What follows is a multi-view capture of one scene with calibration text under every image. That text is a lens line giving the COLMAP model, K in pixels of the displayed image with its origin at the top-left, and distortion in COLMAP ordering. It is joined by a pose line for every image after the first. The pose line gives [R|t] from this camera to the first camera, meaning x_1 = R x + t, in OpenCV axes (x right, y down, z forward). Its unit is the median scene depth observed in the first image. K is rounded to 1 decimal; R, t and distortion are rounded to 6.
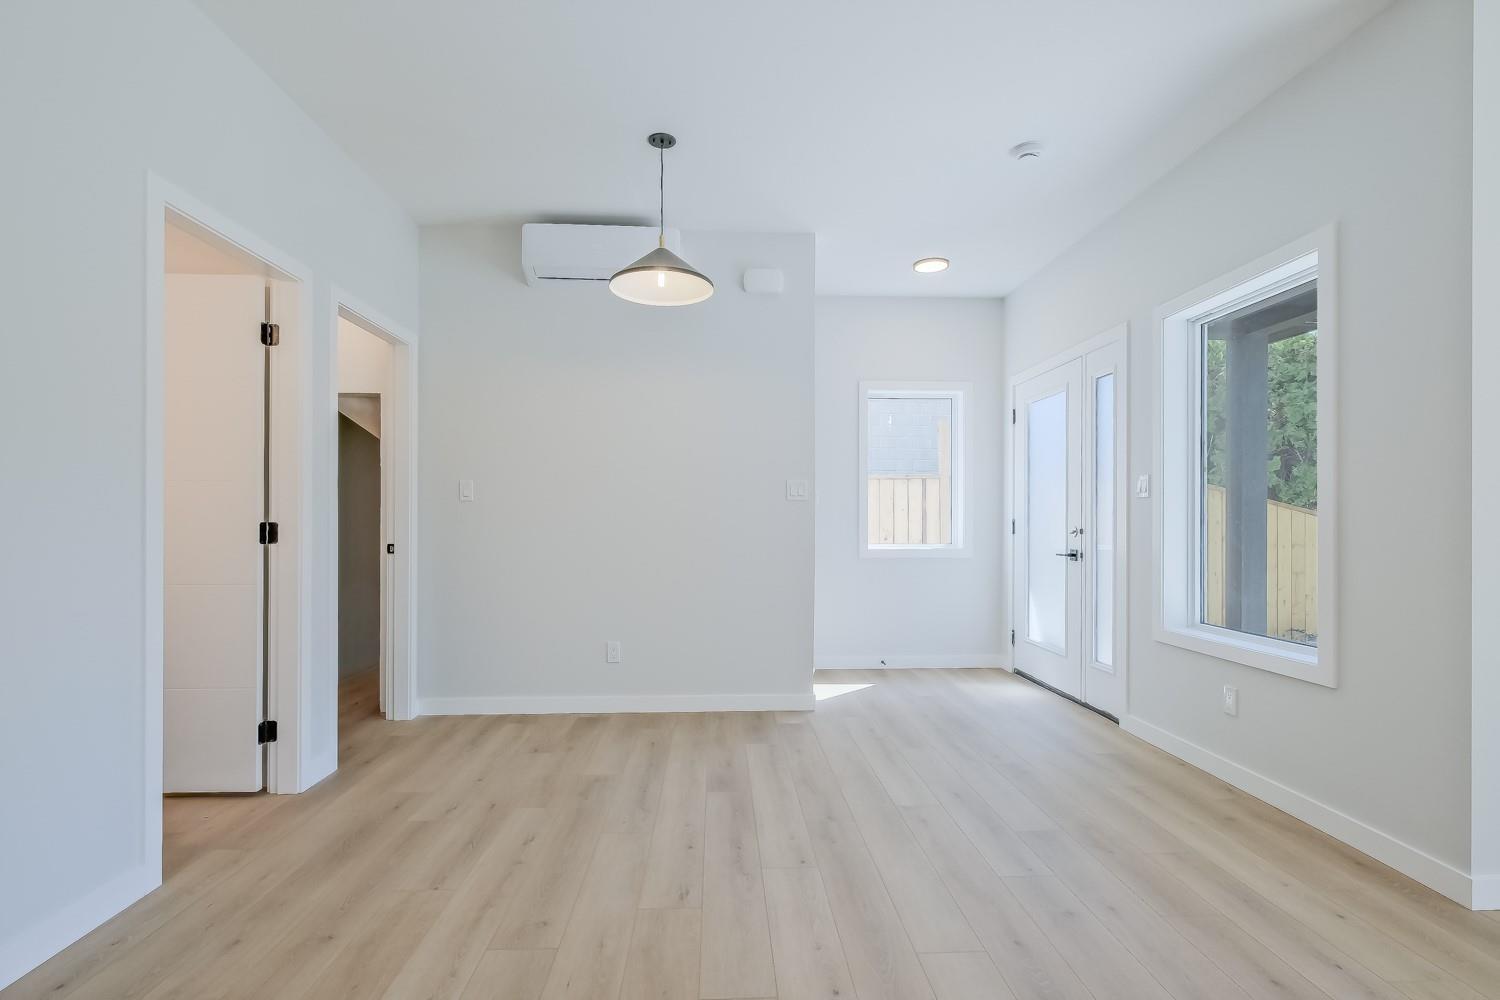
lens RADIAL K [[706.1, 0, 744.6], [0, 706.1, 516.7], [0, 0, 1]] dist [0.000130, 0.000403]
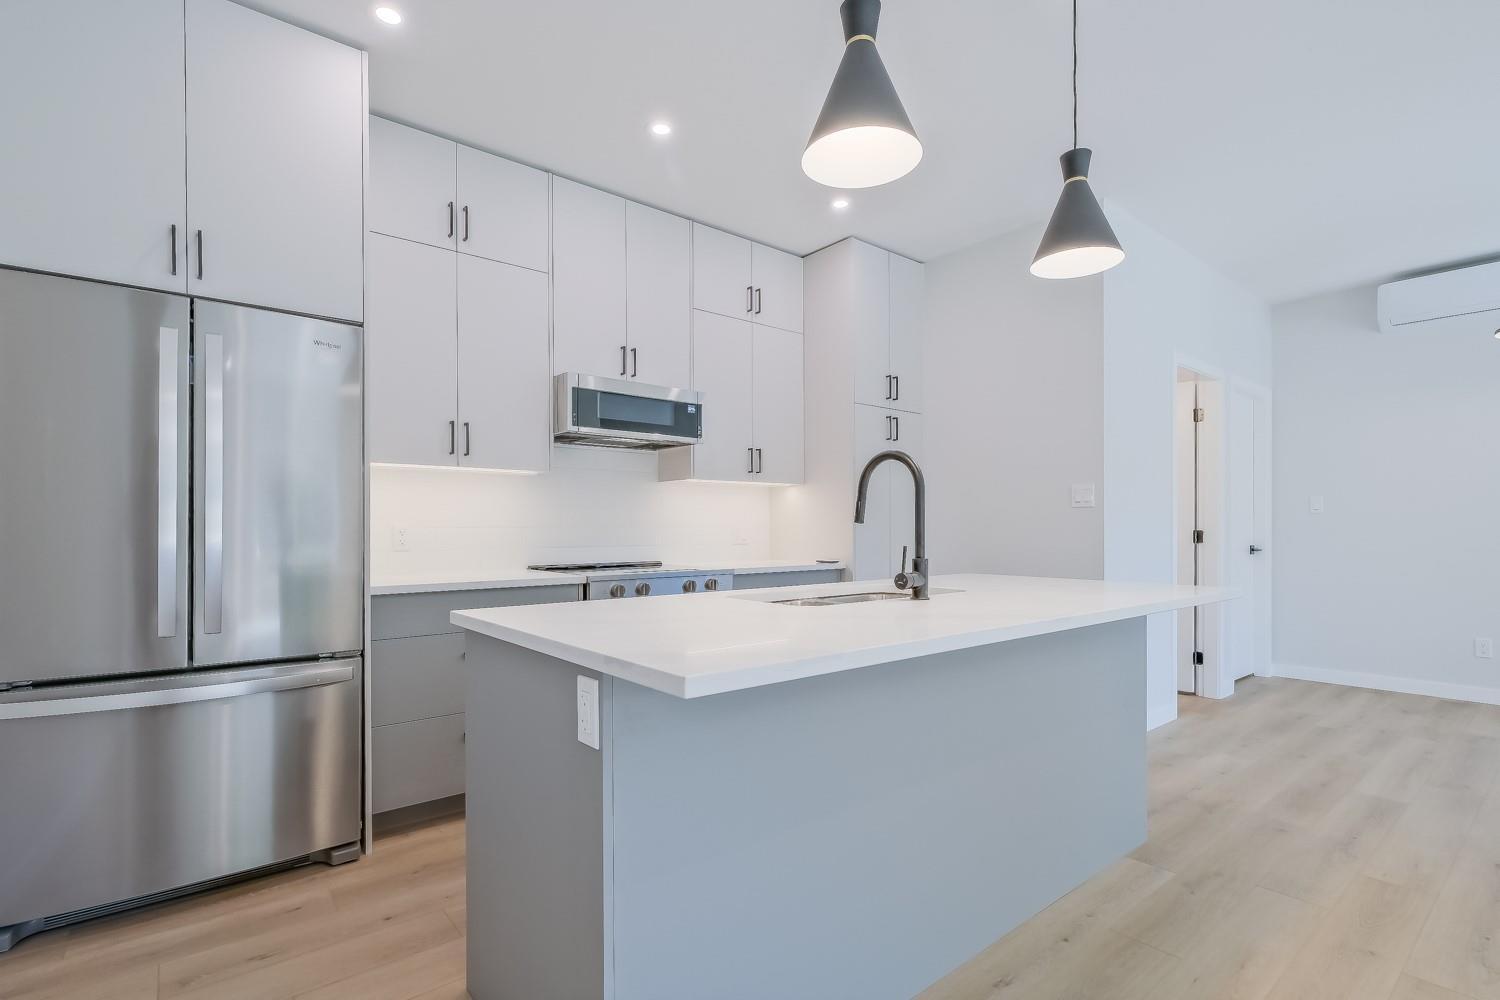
lens RADIAL K [[703.8, 0, 748.0], [0, 703.8, 532.6], [0, 0, 1]] dist [-0.000392, 0.000148]
pose [[0.599152, -0.000666, -0.800635, 0.005044], [0.009904, 0.999929, 0.006579, -0.005369], [0.800574, -0.011871, 0.599116, -0.555809]]
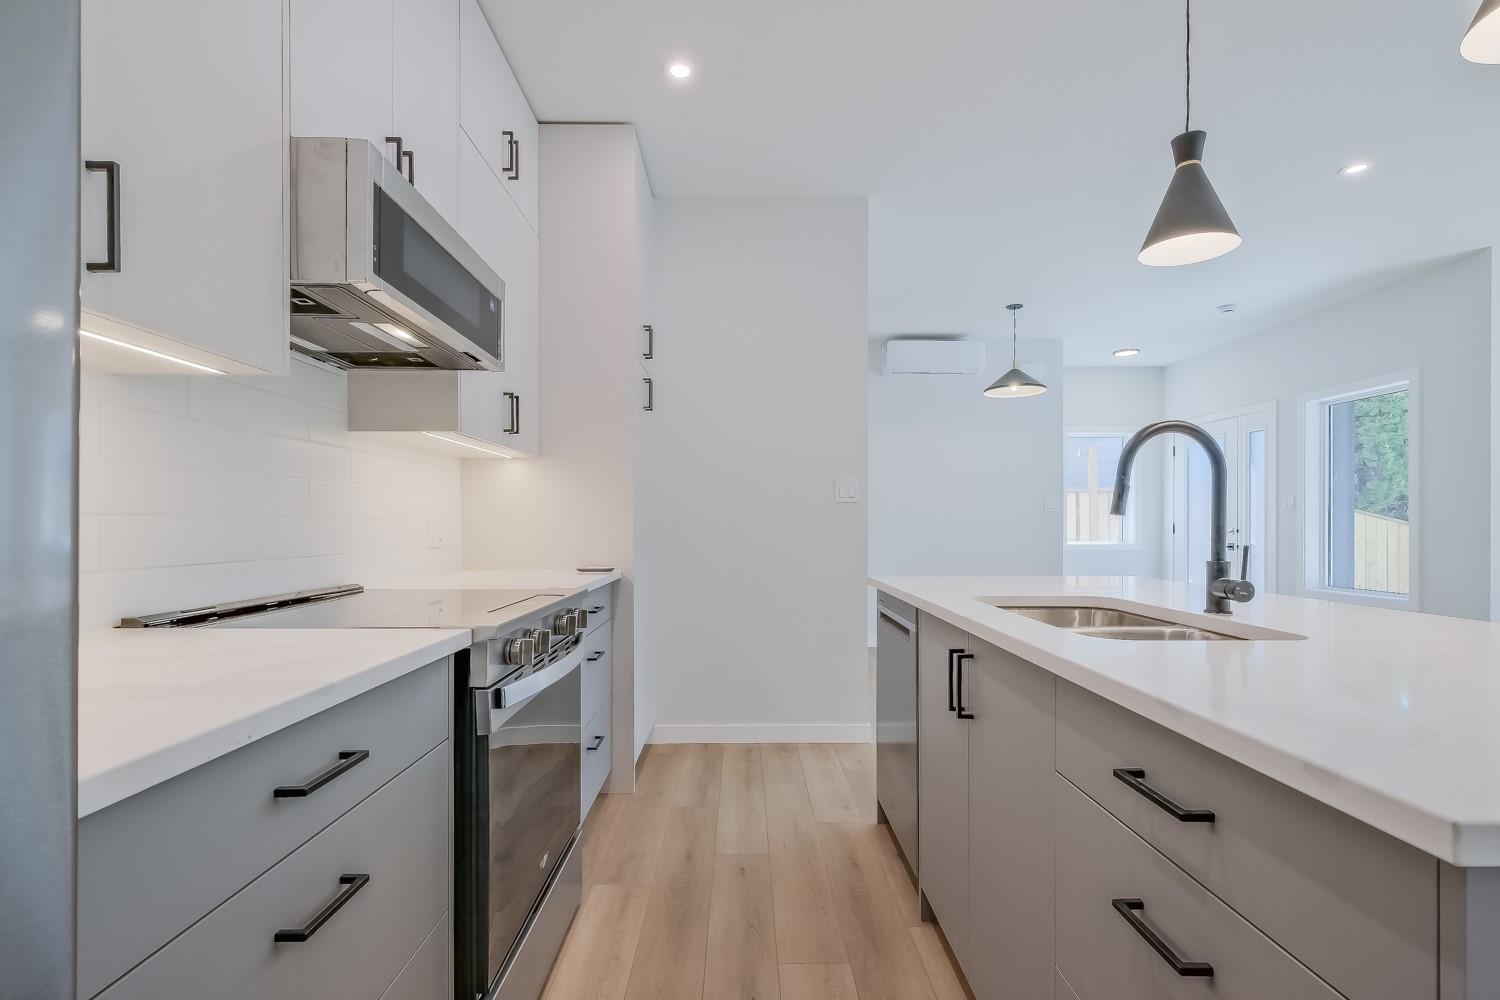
lens RADIAL K [[706.1, 0, 744.6], [0, 706.1, 516.7], [0, 0, 1]] dist [0.000130, 0.000403]
pose [[0.999307, -0.001555, -0.037181, -0.529418], [0.001420, 0.999992, -0.003669, -0.006400], [0.037187, 0.003614, 0.999302, -0.562776]]
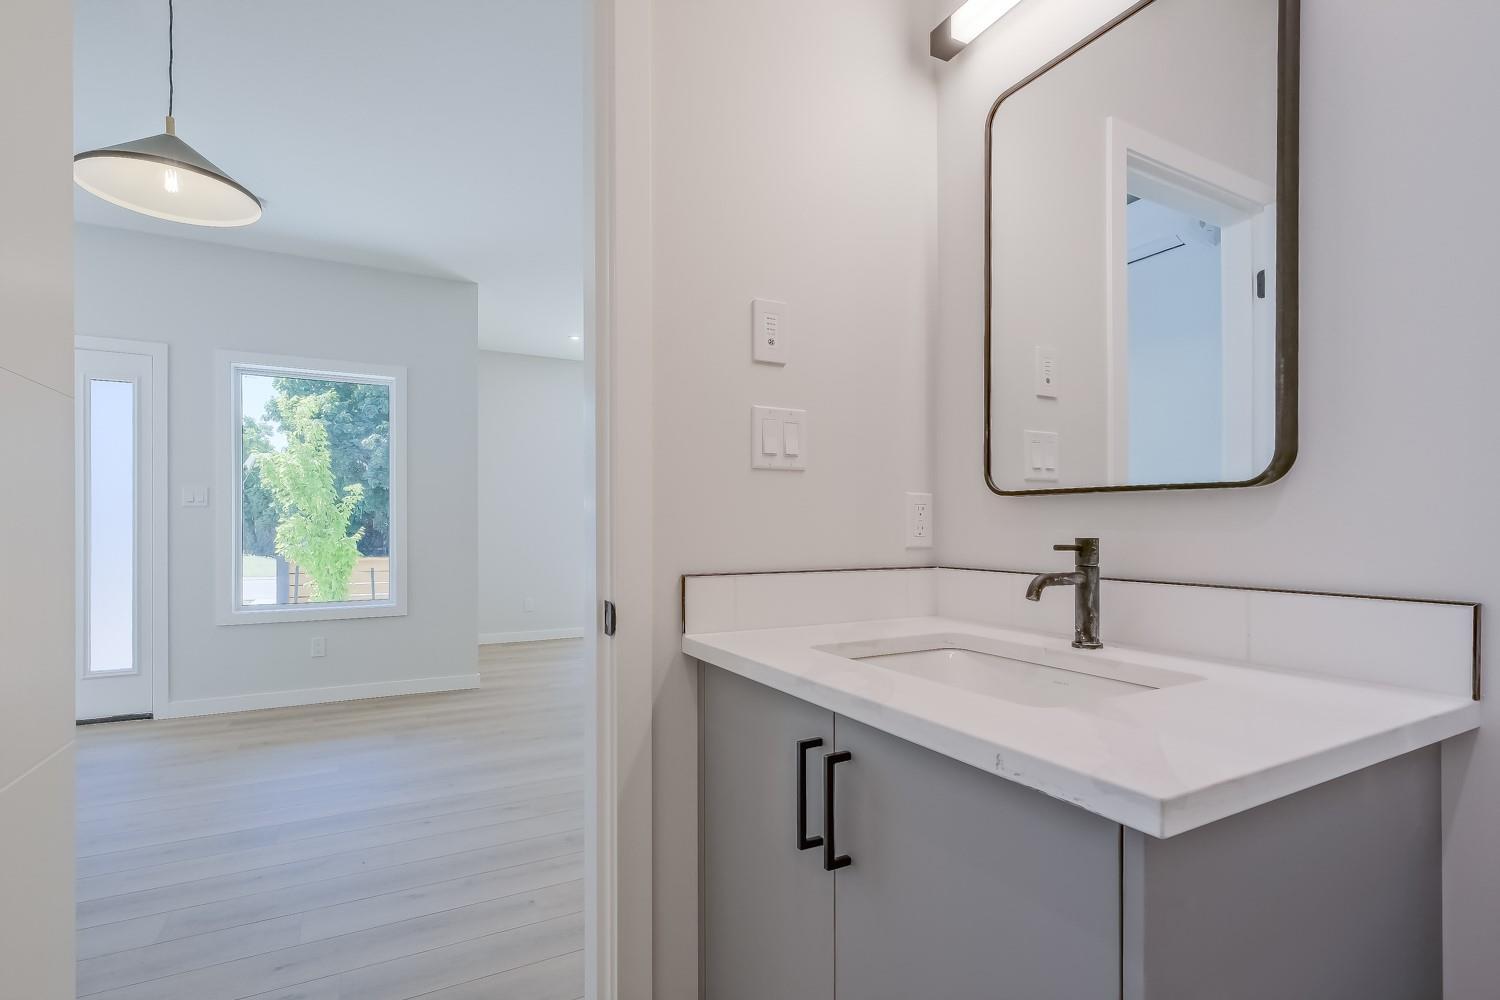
lens RADIAL K [[706.1, 0, 744.6], [0, 706.1, 516.7], [0, 0, 1]] dist [0.000130, 0.000403]
pose [[-0.430138, 0.010788, 0.902699, -0.733885], [-0.005667, 0.999877, -0.014650, 0.001067], [-0.902745, -0.011417, -0.430024, 0.584256]]
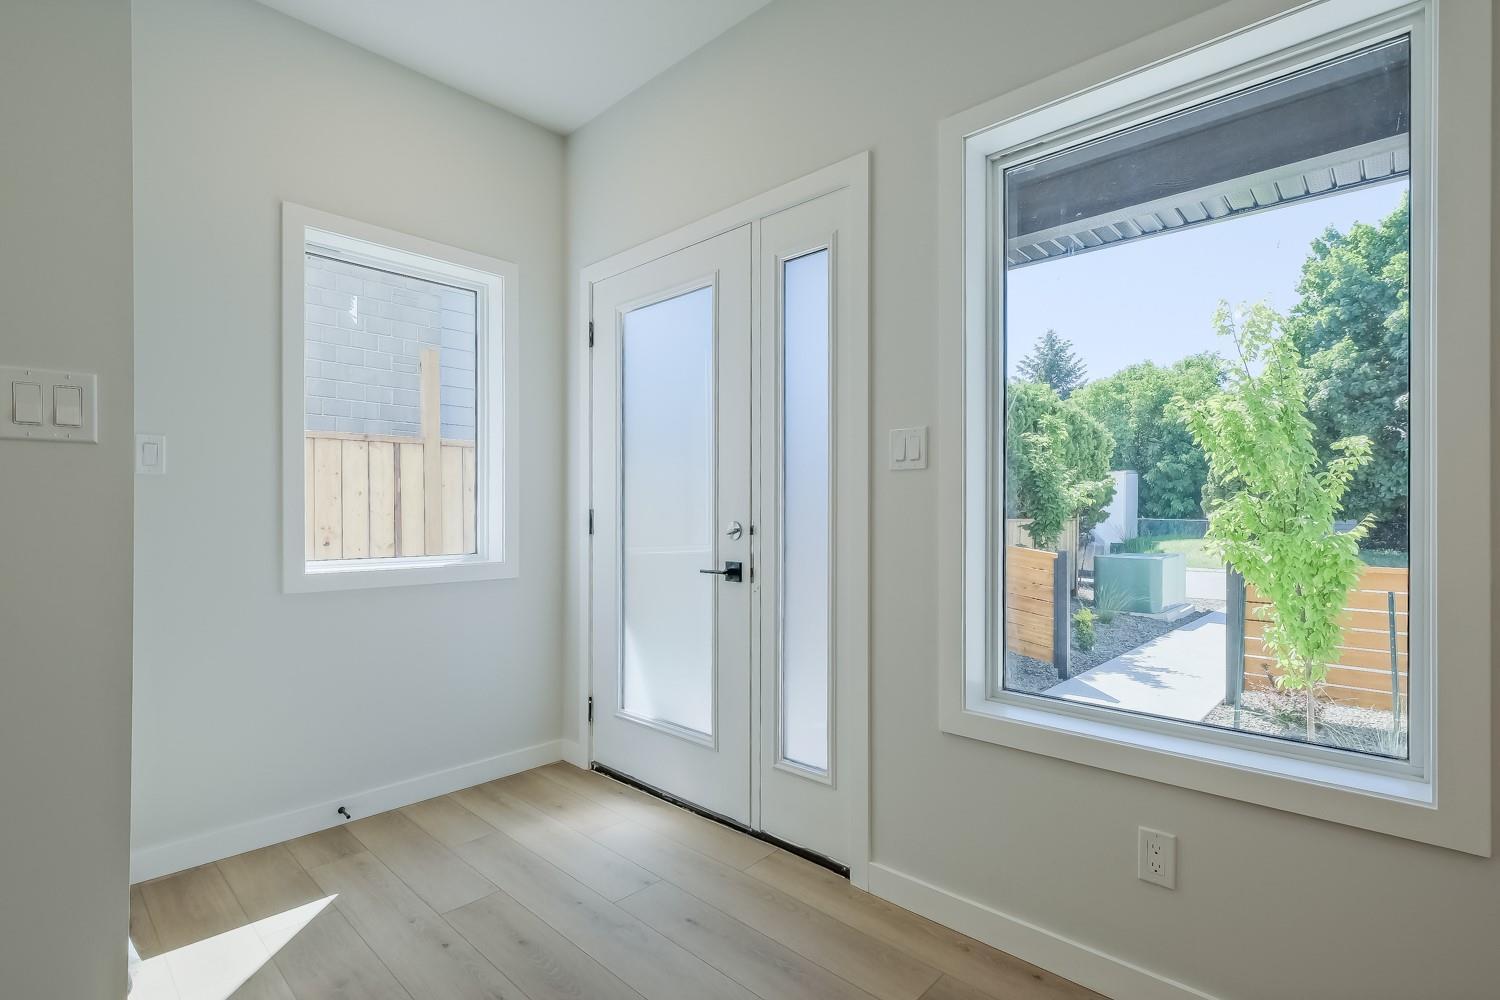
lens RADIAL K [[706.1, 0, 744.6], [0, 706.1, 516.7], [0, 0, 1]] dist [0.000130, 0.000403]
pose [[0.718566, -0.004889, 0.695442, 0.076444], [-0.003764, 0.999933, 0.010919, 0.003248], [-0.695449, -0.010463, 0.718499, 0.589362]]
